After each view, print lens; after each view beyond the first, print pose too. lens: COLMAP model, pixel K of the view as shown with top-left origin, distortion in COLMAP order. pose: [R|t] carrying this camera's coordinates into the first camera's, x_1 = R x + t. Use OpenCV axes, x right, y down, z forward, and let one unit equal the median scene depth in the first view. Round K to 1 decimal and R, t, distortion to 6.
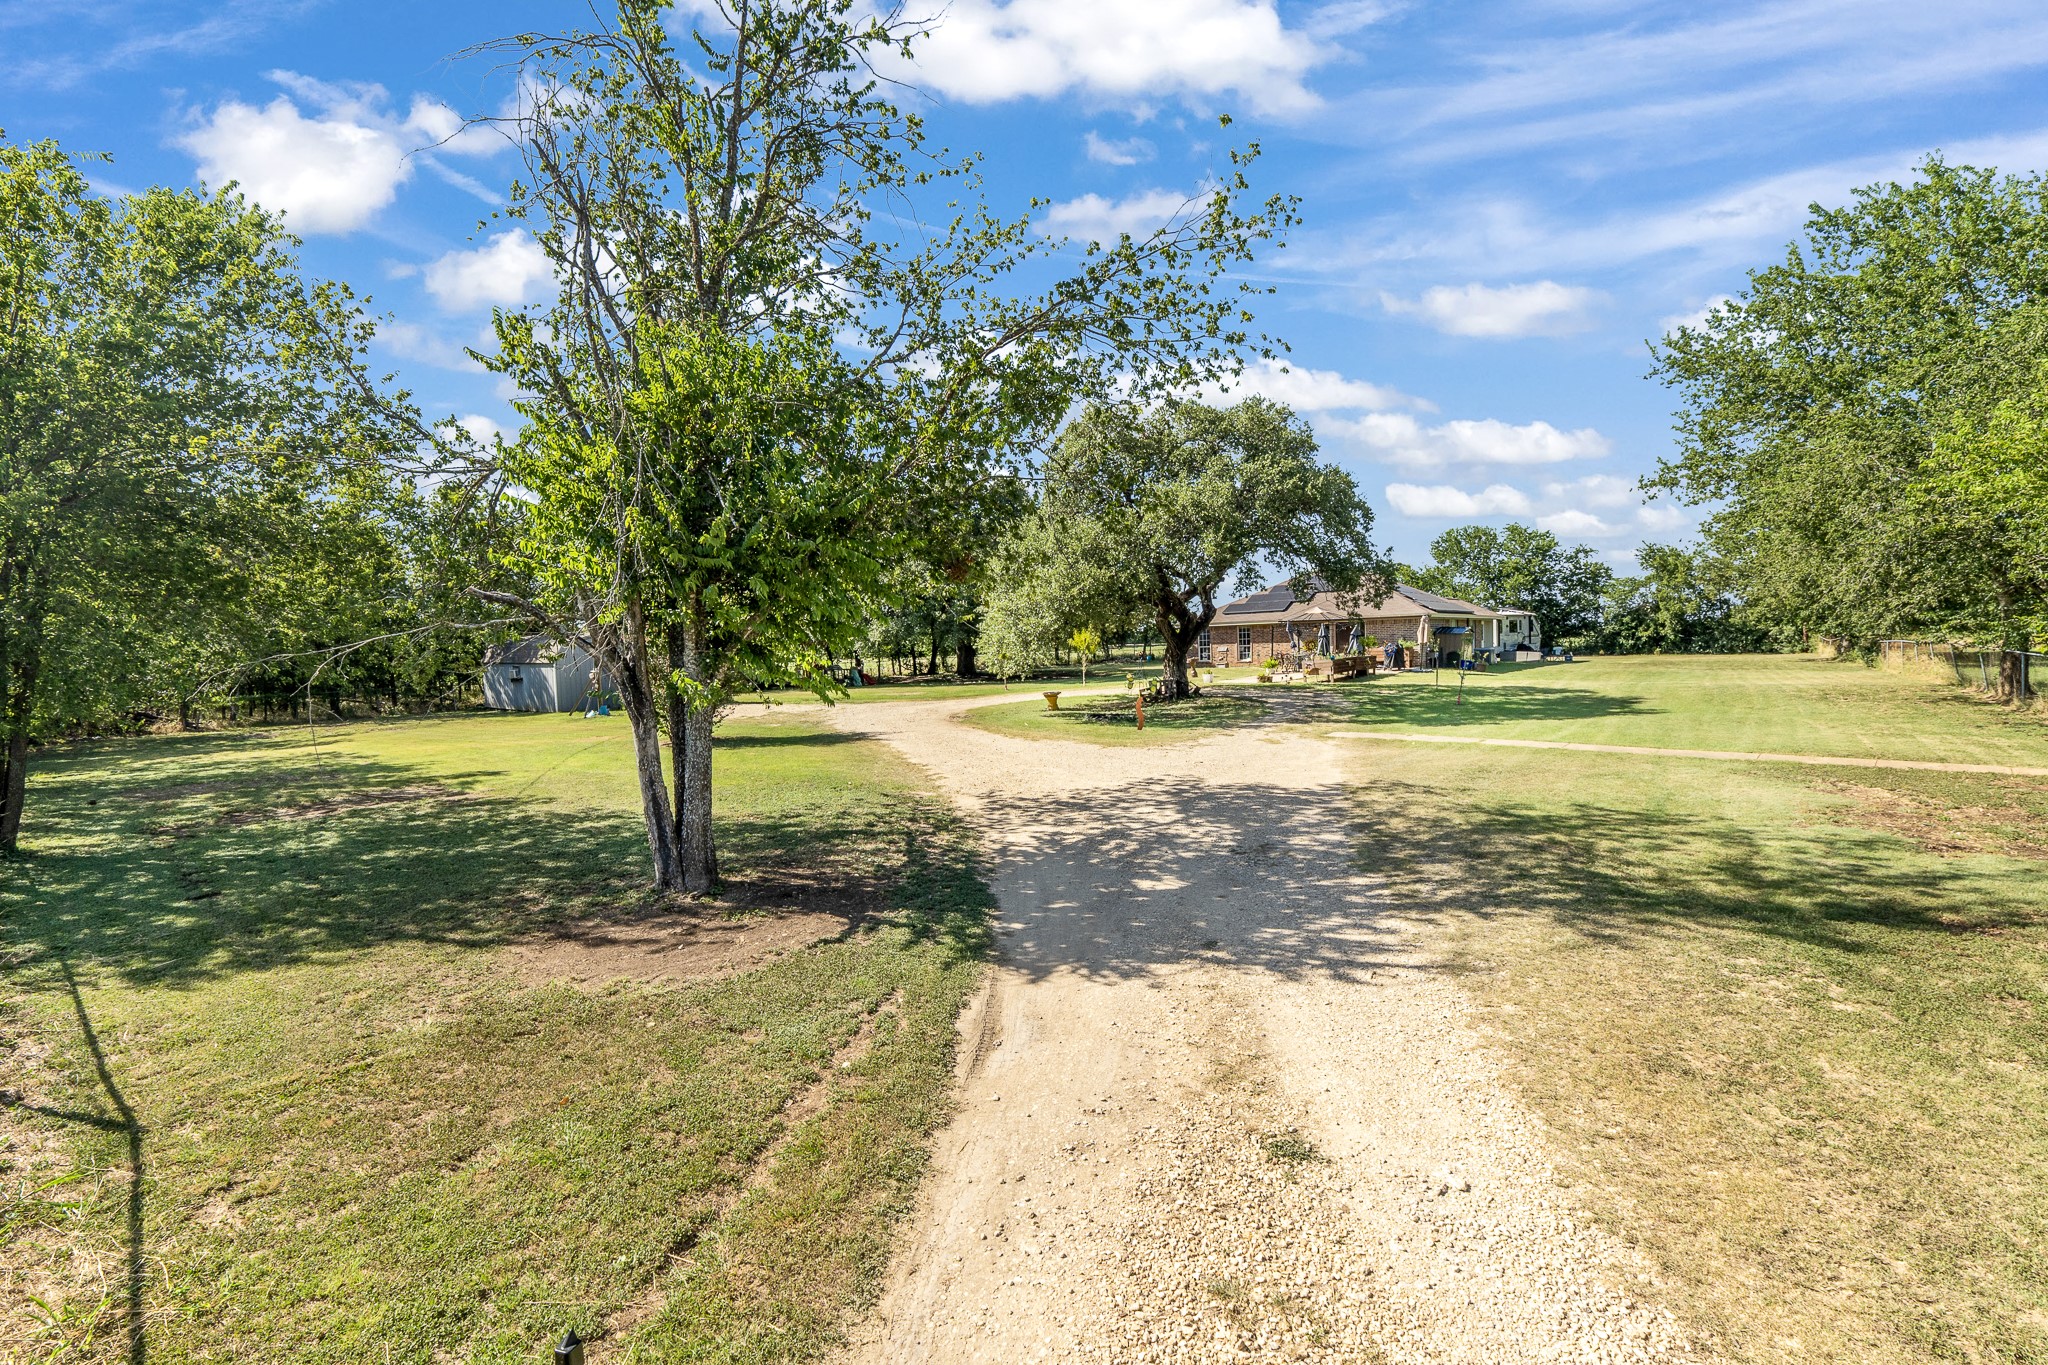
lens RADIAL K [[887.7, 0, 1029.3], [0, 887.7, 696.0], [0, 0, 1]] dist [-0.001727, 0.001700]
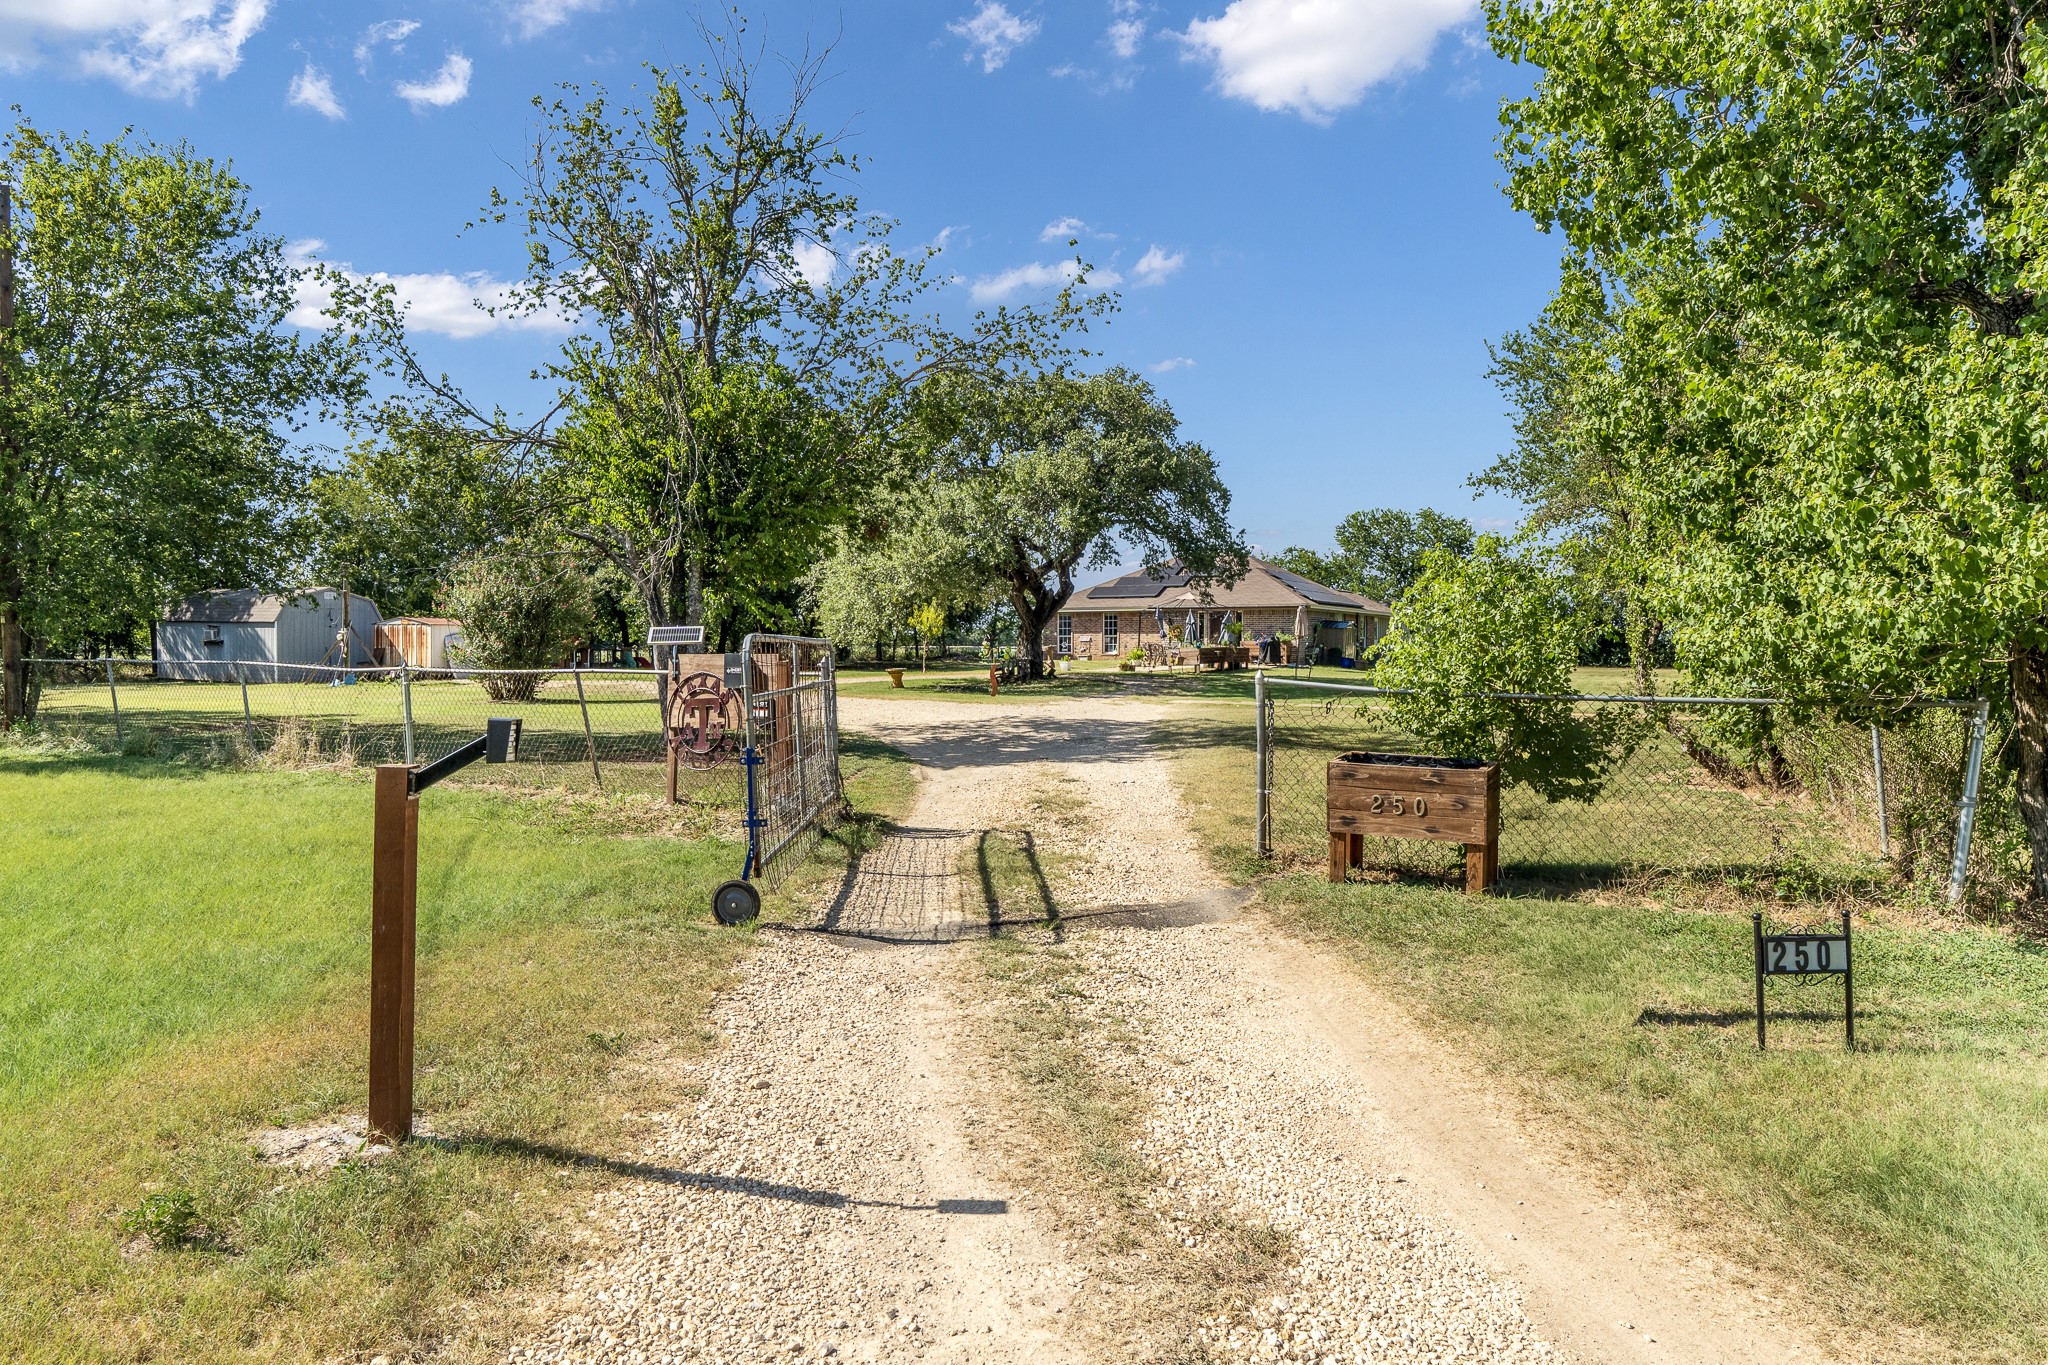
lens RADIAL K [[1296.1, 0, 1024.8], [0, 1296.1, 683.1], [0, 0, 1]] dist [0.003315, 0.000788]
pose [[0.986957, 0.029067, 0.158339, -0.062349], [-0.023916, 0.999124, -0.034341, 0.060116], [-0.159198, 0.030106, 0.986788, -0.387028]]
